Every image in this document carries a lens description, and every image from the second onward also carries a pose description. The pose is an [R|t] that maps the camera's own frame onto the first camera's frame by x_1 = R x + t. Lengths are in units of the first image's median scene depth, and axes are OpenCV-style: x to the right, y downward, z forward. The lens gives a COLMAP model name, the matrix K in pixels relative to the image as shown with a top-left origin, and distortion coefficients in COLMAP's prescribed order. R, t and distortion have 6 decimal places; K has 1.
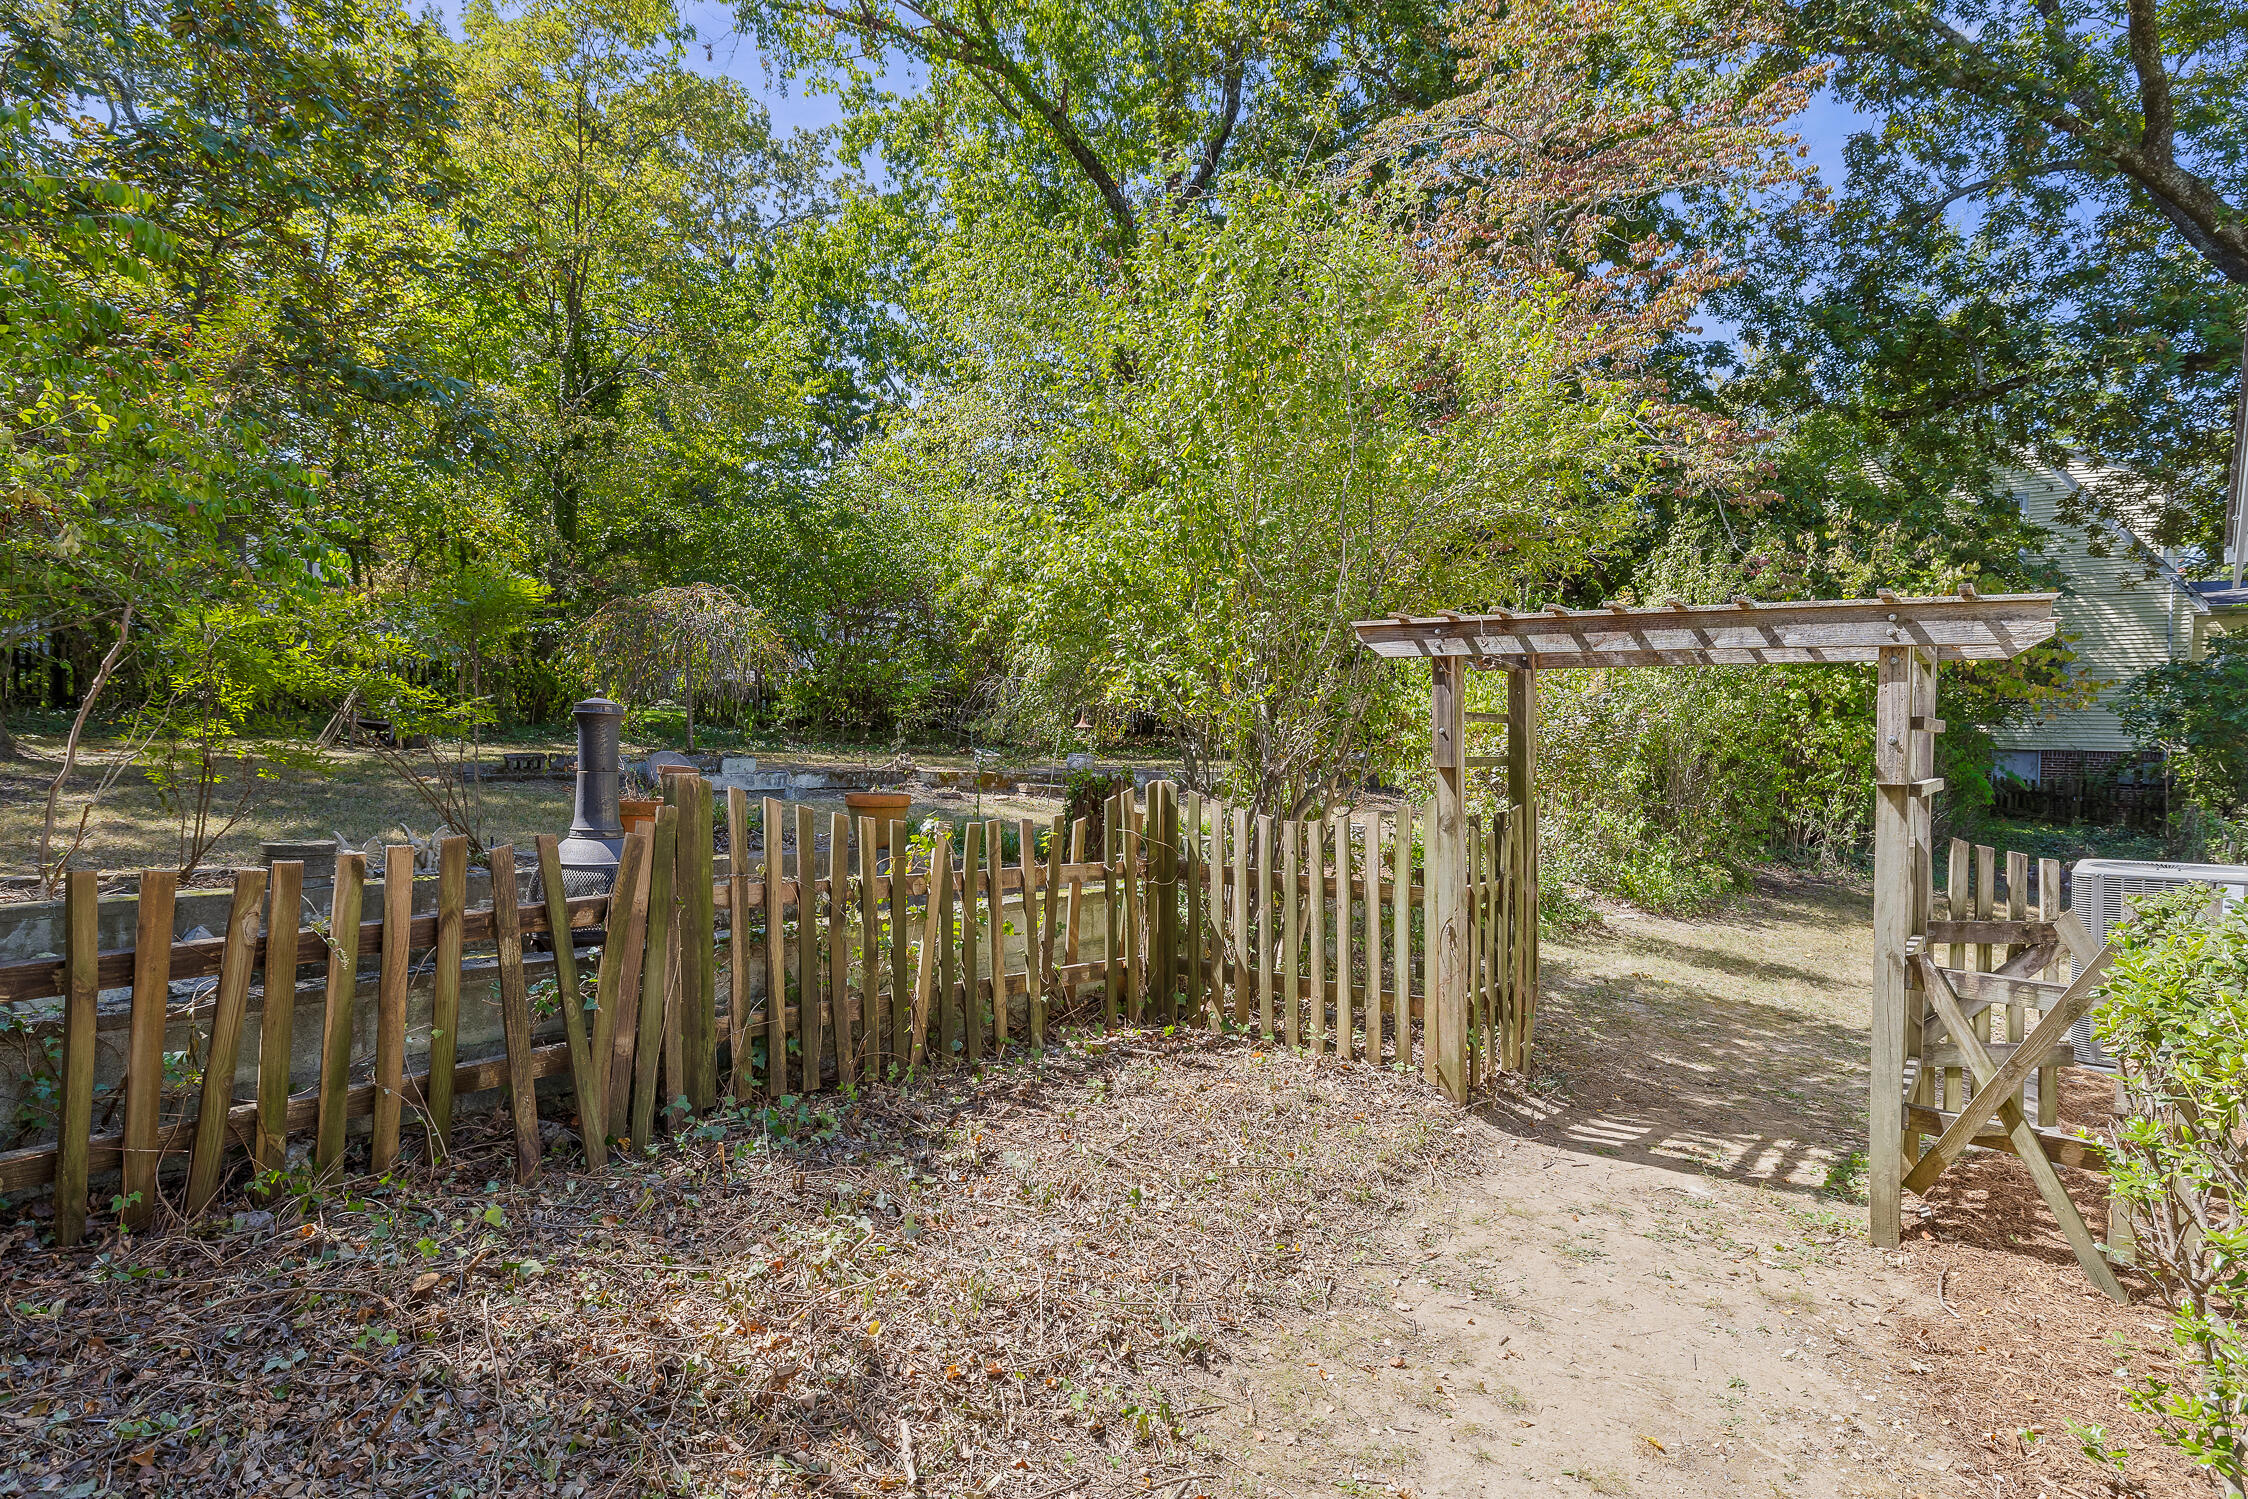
lens RADIAL K [[1166.2, 0, 1124.0], [0, 1166.2, 749.5], [0, 0, 1]] dist [-0.000348, -0.000017]
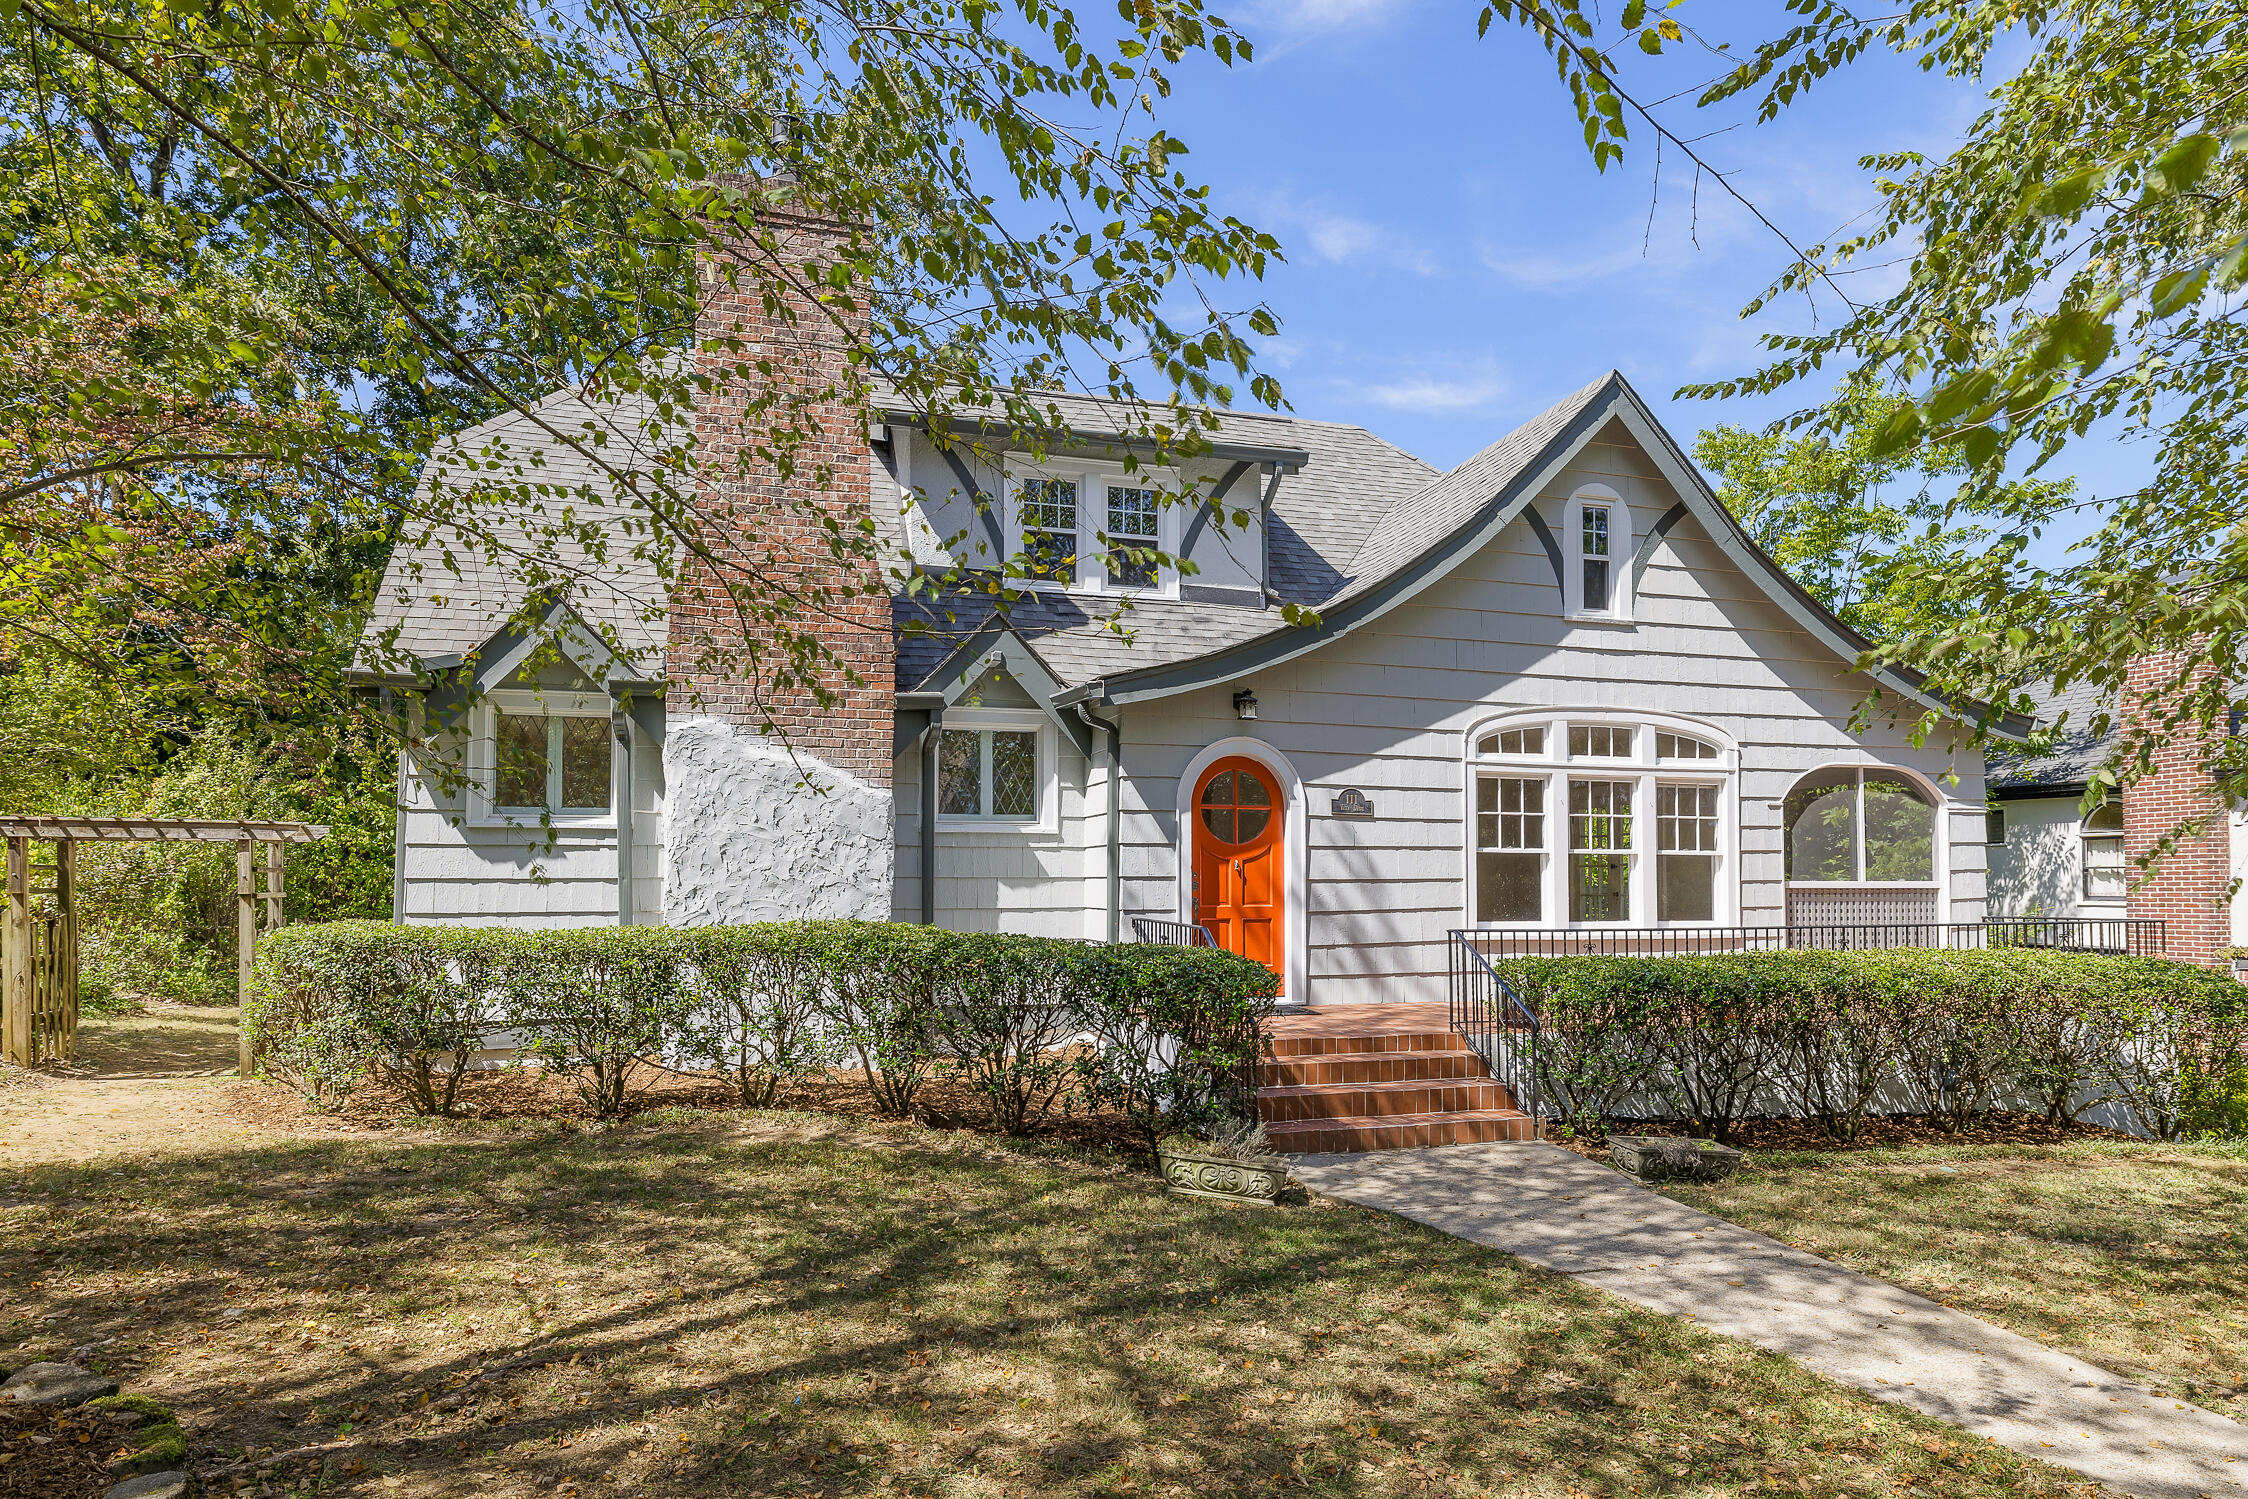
lens RADIAL K [[1301.2, 0, 1125.3], [0, 1301.2, 858.7], [0, 0, 1]] dist [0.002673, 0.000112]
pose [[0.541903, -0.000384, 0.840441, -0.510430], [0.020770, 0.999701, -0.012936, 0.022316], [-0.840184, 0.024466, 0.541749, -1.609002]]
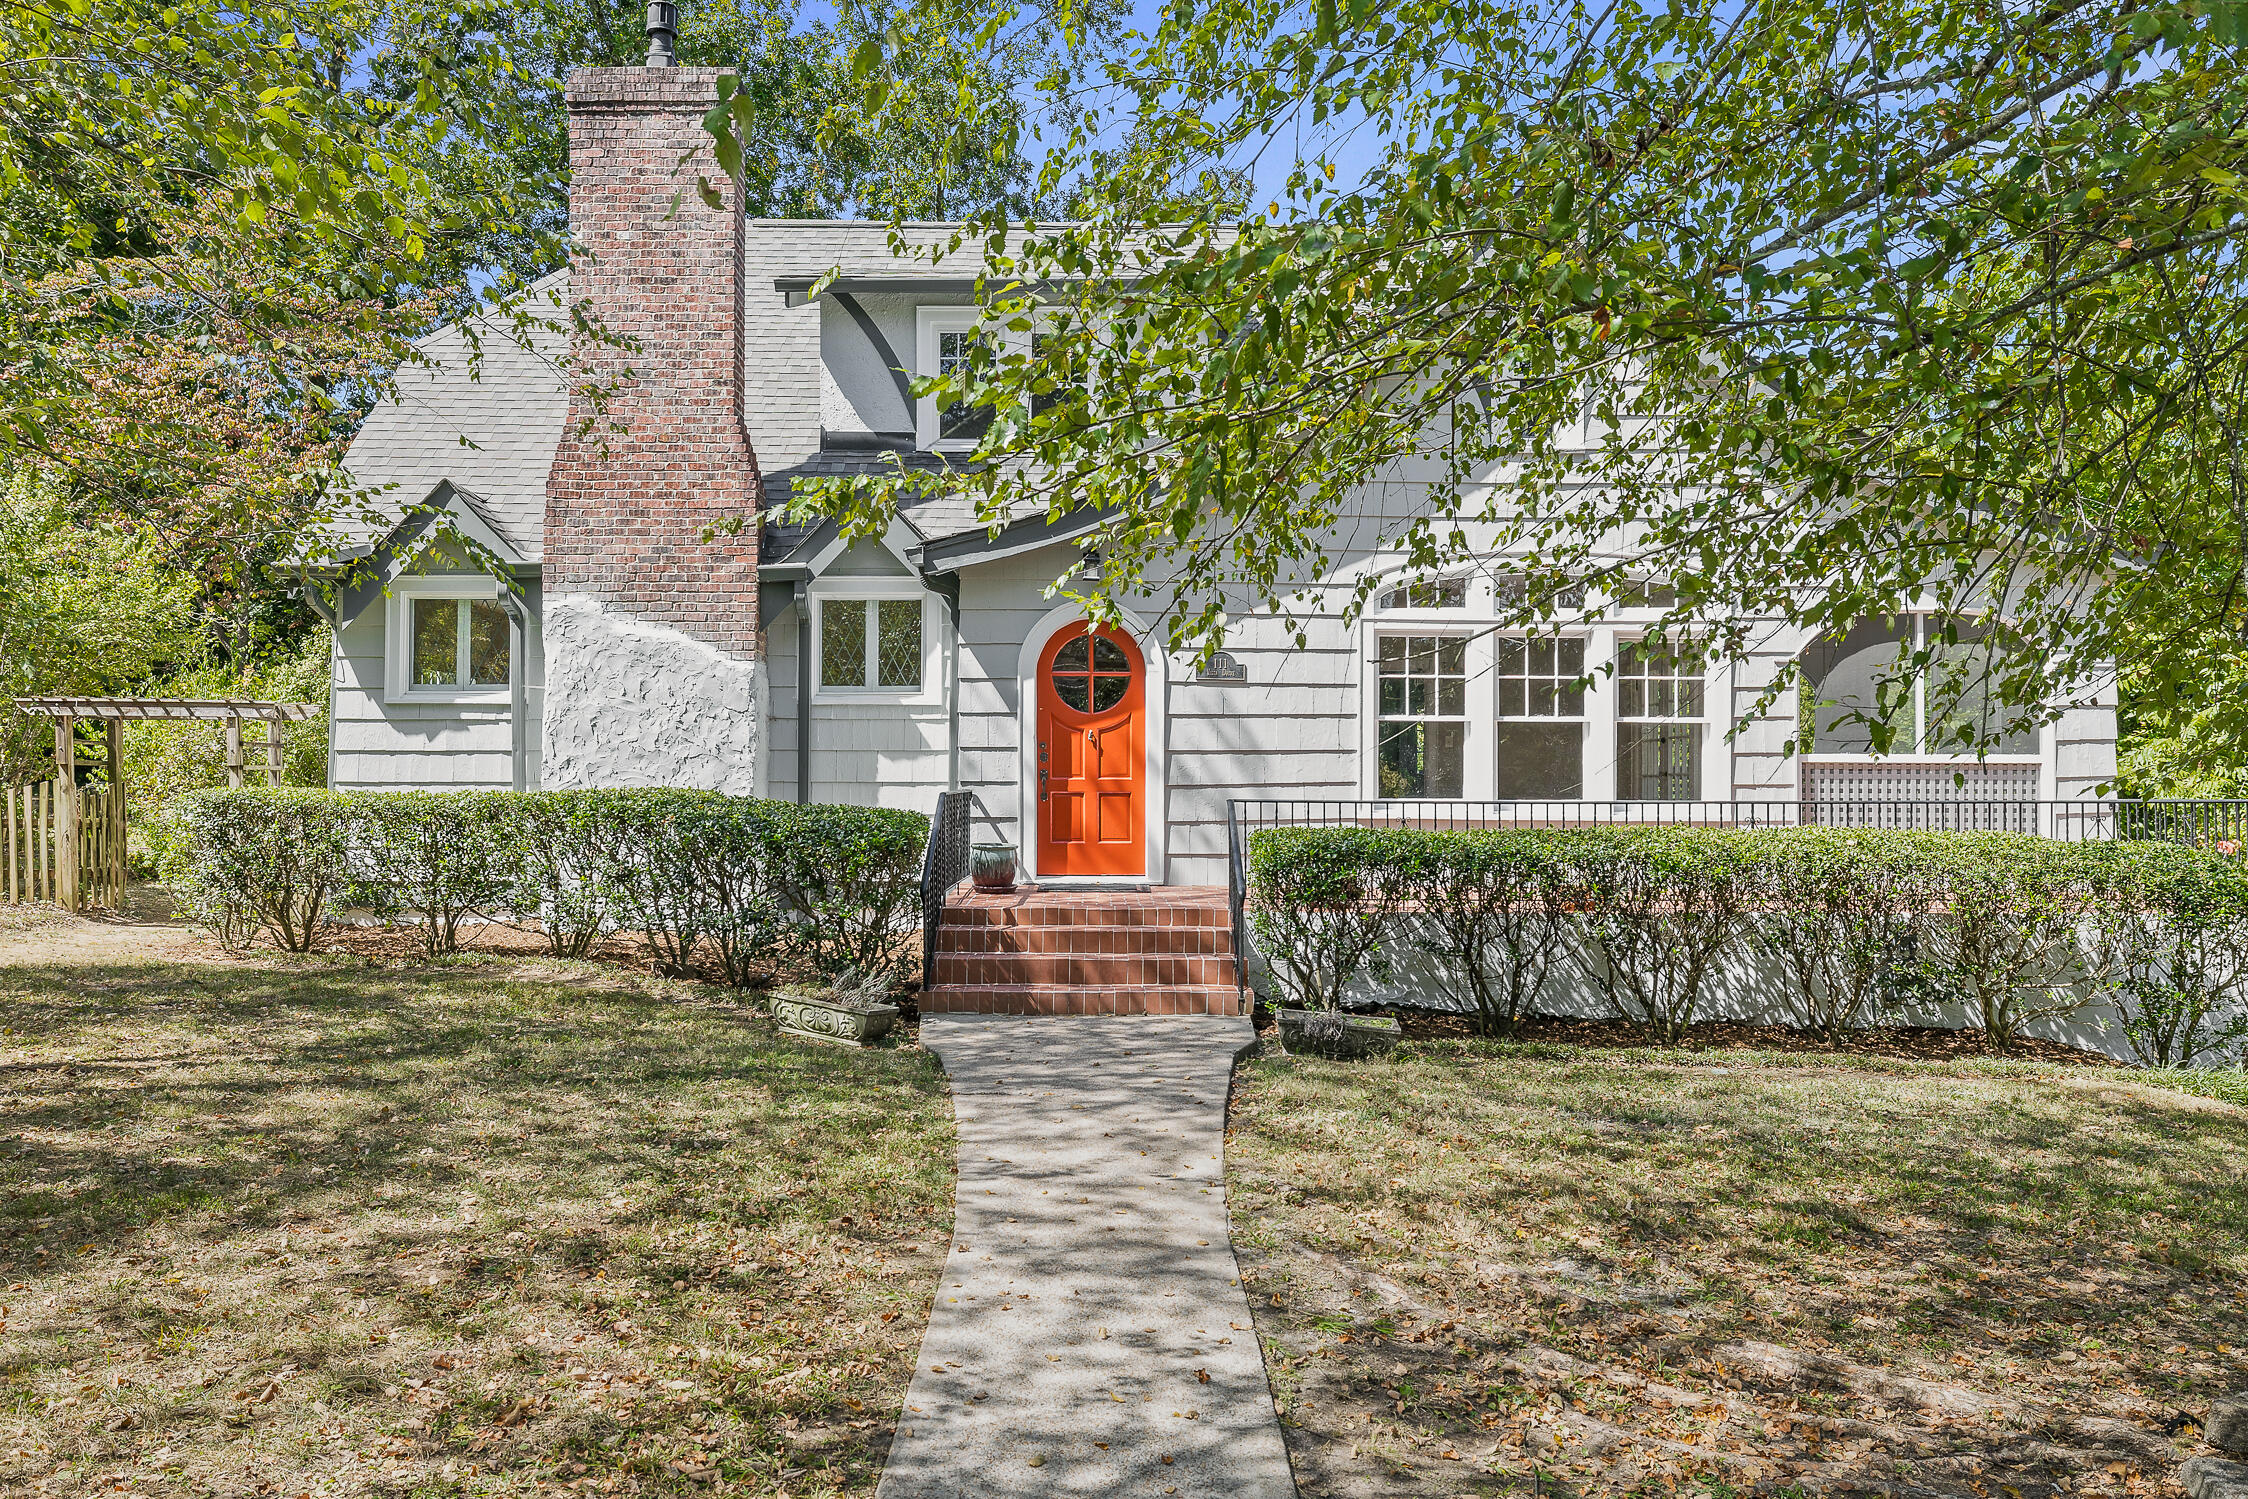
lens RADIAL K [[1667.9, 0, 1124.0], [0, 1667.9, 749.5], [0, 0, 1]] dist [-0.002052, 0.001251]
pose [[0.760731, 0.001695, 0.649066, -0.240281], [0.018315, 0.999542, -0.024076, 0.096704], [-0.648809, 0.030203, 0.760351, -2.633194]]
